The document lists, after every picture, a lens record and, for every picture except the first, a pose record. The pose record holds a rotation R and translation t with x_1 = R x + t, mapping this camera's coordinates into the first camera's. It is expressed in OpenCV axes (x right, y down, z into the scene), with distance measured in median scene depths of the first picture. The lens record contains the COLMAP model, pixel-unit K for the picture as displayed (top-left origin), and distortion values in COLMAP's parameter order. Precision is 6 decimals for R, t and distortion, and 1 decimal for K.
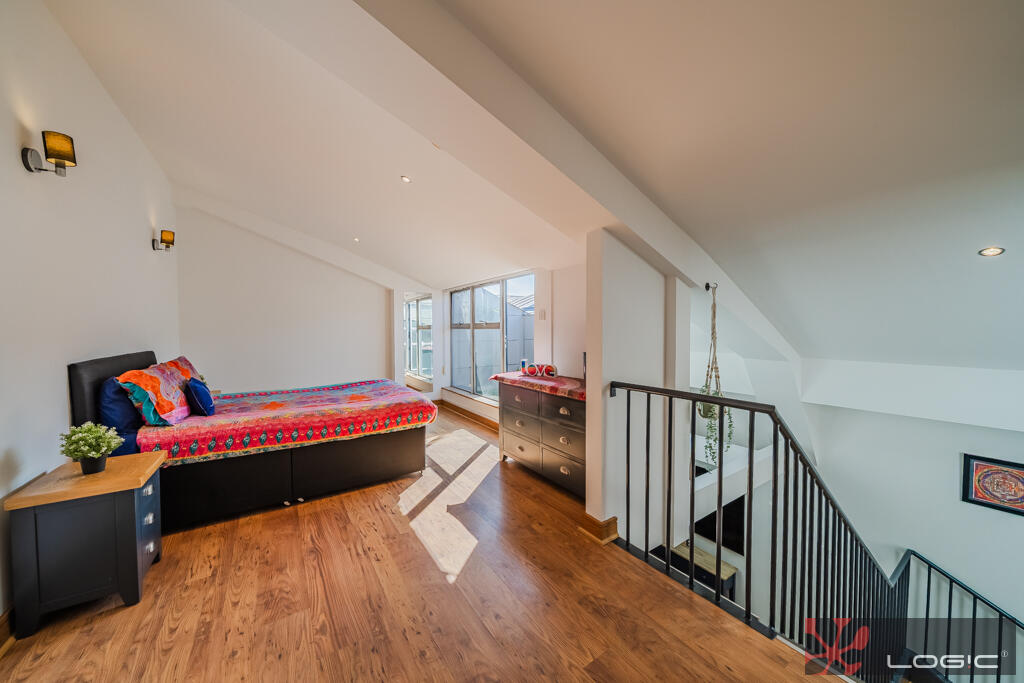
lens RADIAL K [[351.6, 0, 512.2], [0, 351.6, 338.9], [0, 0, 1]] dist [-0.004771, 0.000168]
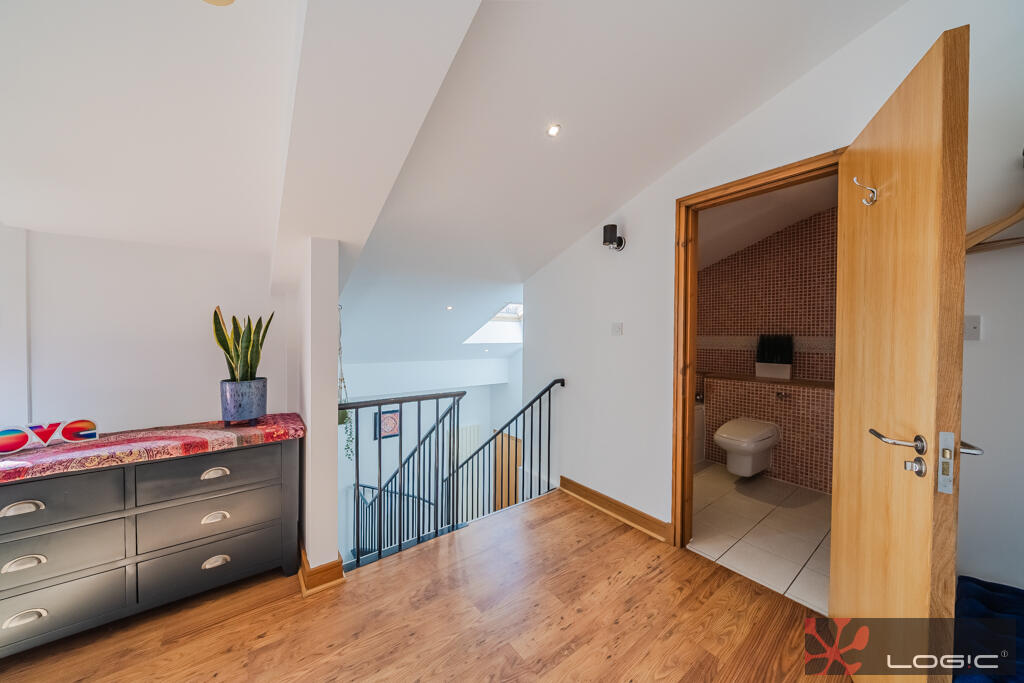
lens RADIAL K [[351.6, 0, 512.2], [0, 351.6, 338.9], [0, 0, 1]] dist [-0.004771, 0.000168]
pose [[-0.054676, -0.003828, 0.998497, -0.826111], [0.026111, 0.999645, 0.005262, -0.057063], [-0.998163, 0.026360, -0.054556, 0.703306]]
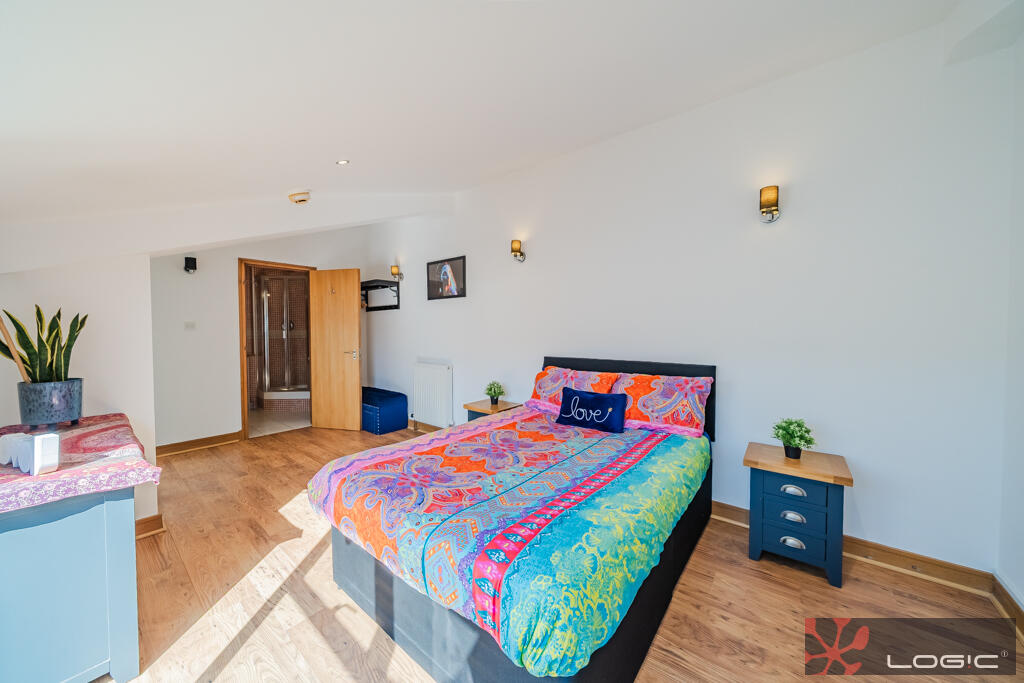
lens RADIAL K [[348.1, 0, 510.1], [0, 348.1, 337.7], [0, 0, 1]] dist [-0.011219, 0.000058]
pose [[-0.959680, 0.019076, -0.280446, -0.688851], [0.001833, 0.998098, 0.061619, -0.137437], [0.281088, 0.058621, -0.957890, 2.939958]]
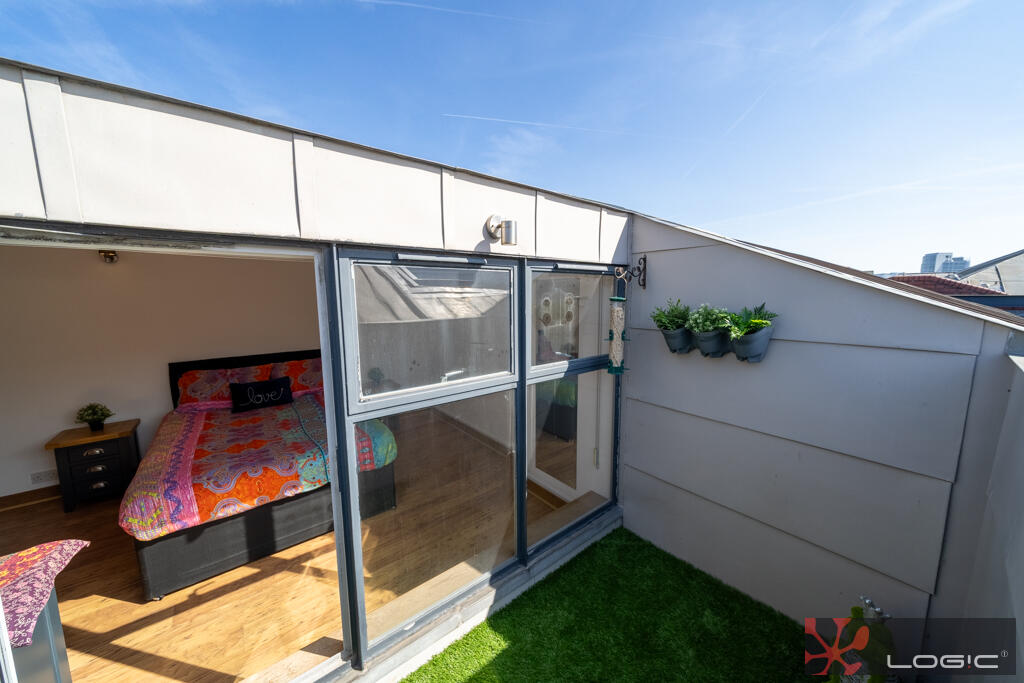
lens RADIAL K [[348.1, 0, 510.1], [0, 348.1, 337.7], [0, 0, 1]] dist [-0.011219, 0.000058]
pose [[0.064419, 0.131460, -0.989226, 0.612507], [-0.029371, 0.991105, 0.129797, -0.361628], [0.997491, 0.020694, 0.067707, 2.896992]]
